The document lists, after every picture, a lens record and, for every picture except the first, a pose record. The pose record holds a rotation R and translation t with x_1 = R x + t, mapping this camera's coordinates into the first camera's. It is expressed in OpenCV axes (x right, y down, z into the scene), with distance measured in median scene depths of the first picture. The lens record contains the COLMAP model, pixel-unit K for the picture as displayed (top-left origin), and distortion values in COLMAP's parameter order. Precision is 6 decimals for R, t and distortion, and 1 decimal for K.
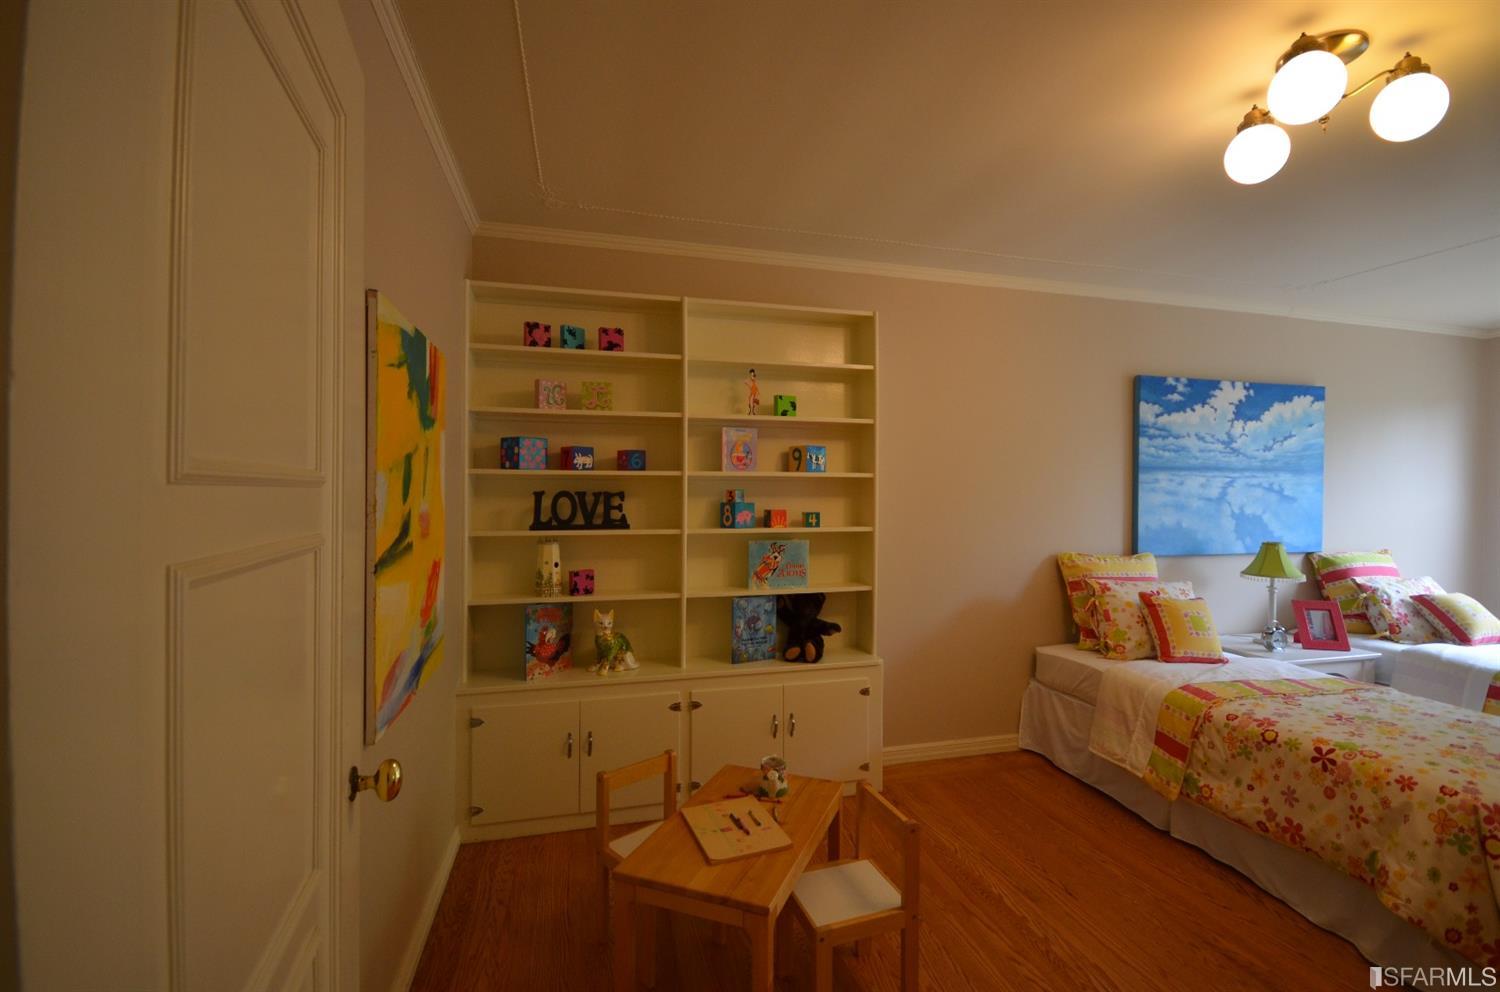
lens RADIAL K [[669.8, 0, 761.9], [0, 669.8, 494.9], [0, 0, 1]] dist [0.018998, -0.014469]
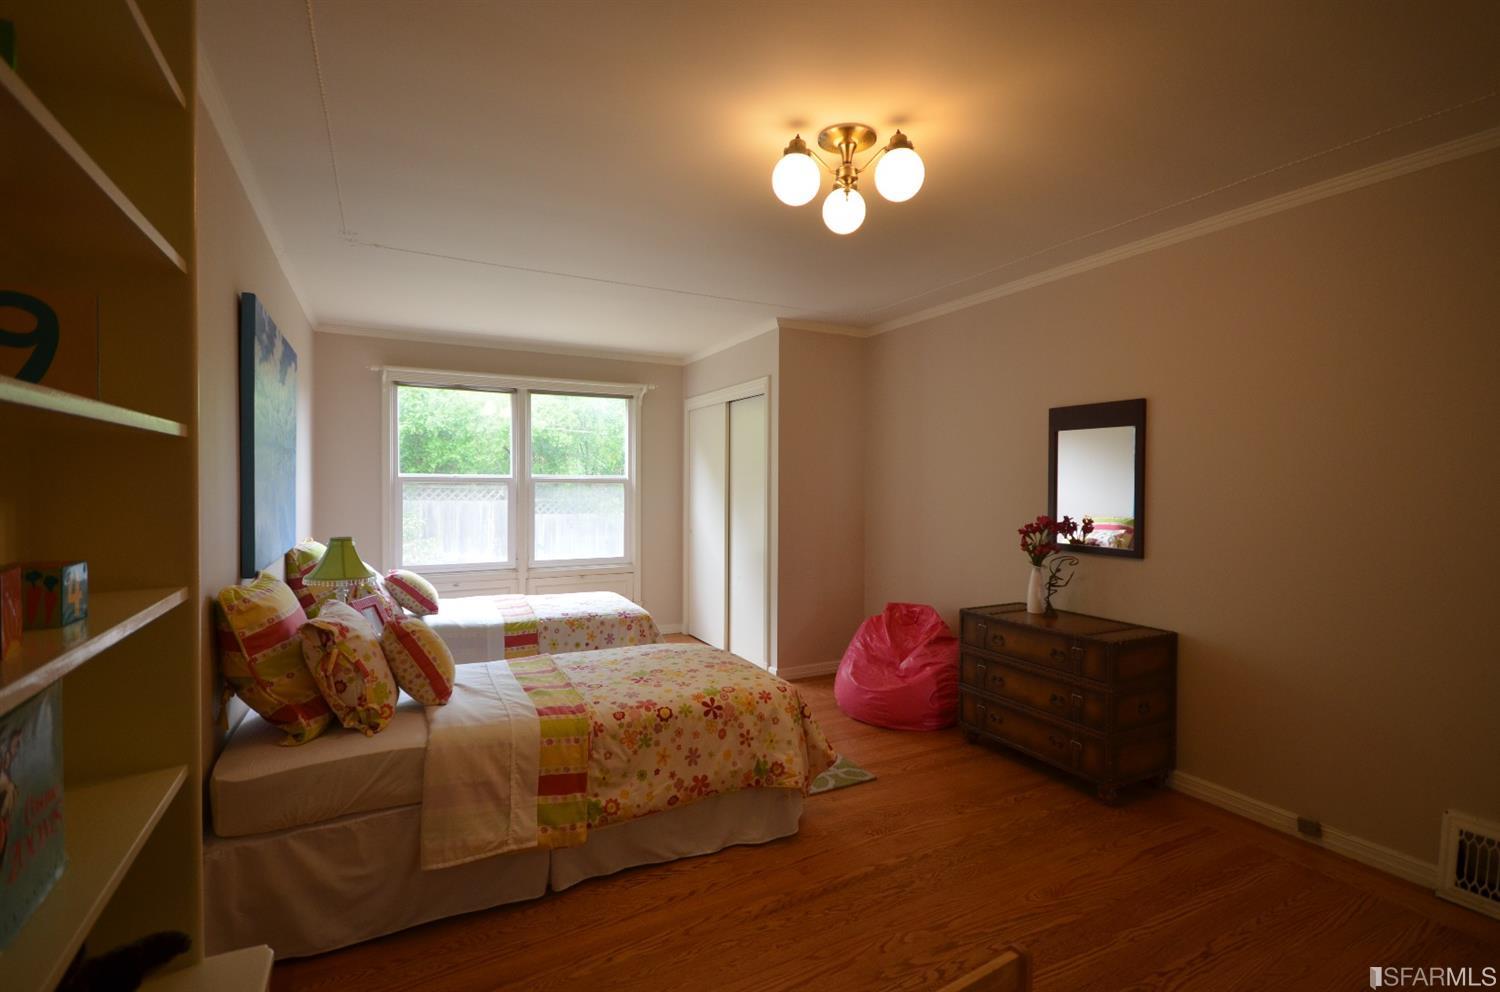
lens RADIAL K [[719.0, 0, 750.0], [0, 719.0, 496.0], [0, 0, 1]] dist [0.018571, 0.000040]
pose [[-0.245239, -0.025907, 0.969116, -0.258176], [-0.004775, 0.999663, 0.025515, -0.007351], [-0.969451, 0.001630, -0.245280, 0.828334]]
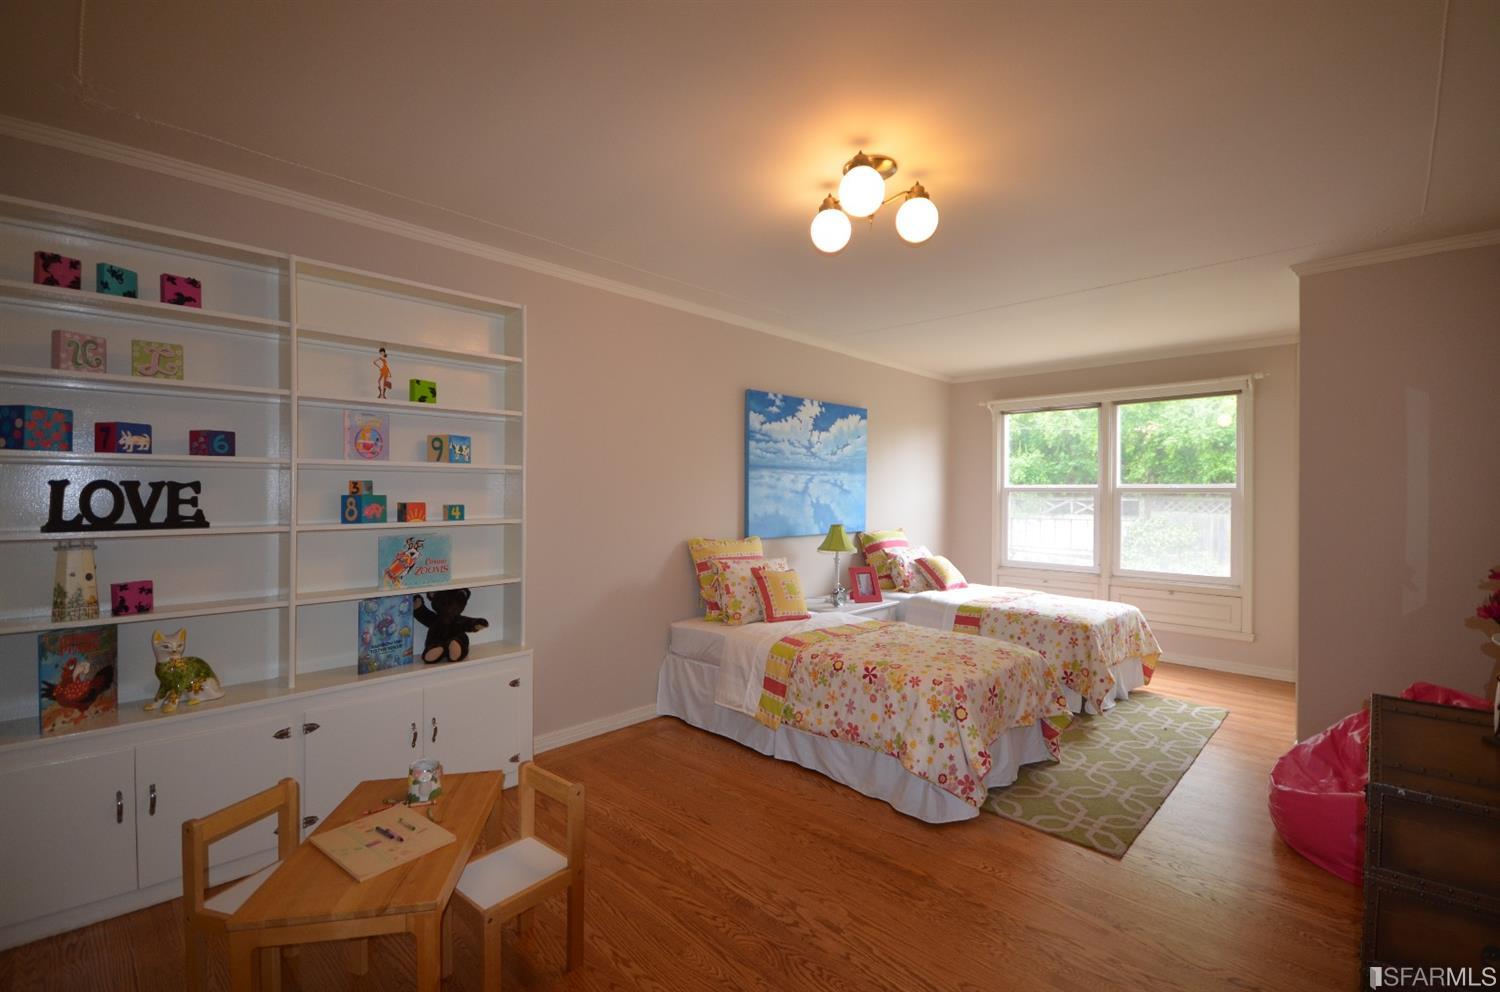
lens RADIAL K [[669.8, 0, 761.9], [0, 669.8, 494.9], [0, 0, 1]] dist [0.018998, -0.014469]
pose [[0.854687, -0.001814, 0.519141, -0.051546], [0.001071, 0.999998, 0.001731, 0.010998], [-0.519143, -0.000924, 0.854687, -0.046852]]
